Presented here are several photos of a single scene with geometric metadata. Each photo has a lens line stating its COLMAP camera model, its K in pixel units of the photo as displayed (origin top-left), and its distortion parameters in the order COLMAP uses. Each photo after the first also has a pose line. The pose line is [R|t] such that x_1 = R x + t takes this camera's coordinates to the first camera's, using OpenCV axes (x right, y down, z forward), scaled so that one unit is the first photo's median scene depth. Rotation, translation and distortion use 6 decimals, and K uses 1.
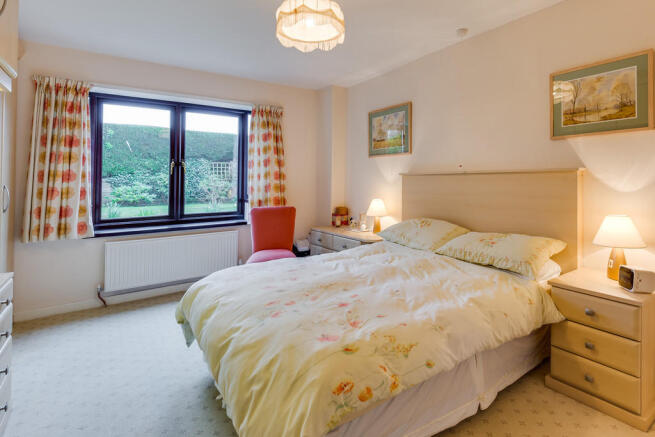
lens RADIAL K [[374.9, 0, 327.0], [0, 374.9, 200.6], [0, 0, 1]] dist [0.000760, -0.000217]
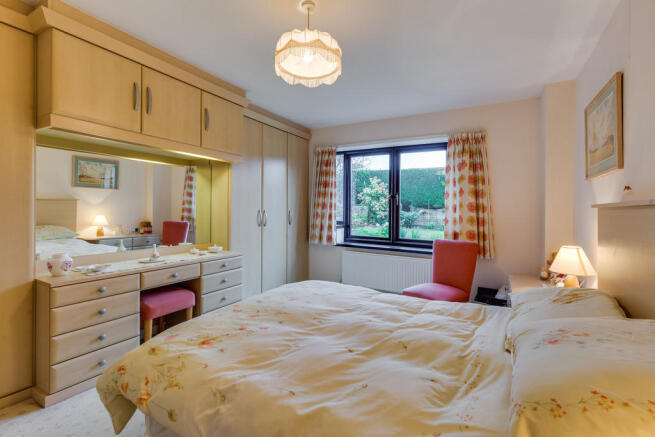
lens RADIAL K [[299.9, 0, 329.3], [0, 299.9, 222.0], [0, 0, 1]] dist [0.002846, 0.000215]
pose [[0.389821, 0.056870, -0.919133, 0.428867], [-0.072165, 0.996908, 0.031076, -0.030367], [0.918059, 0.054215, 0.392720, 0.422501]]
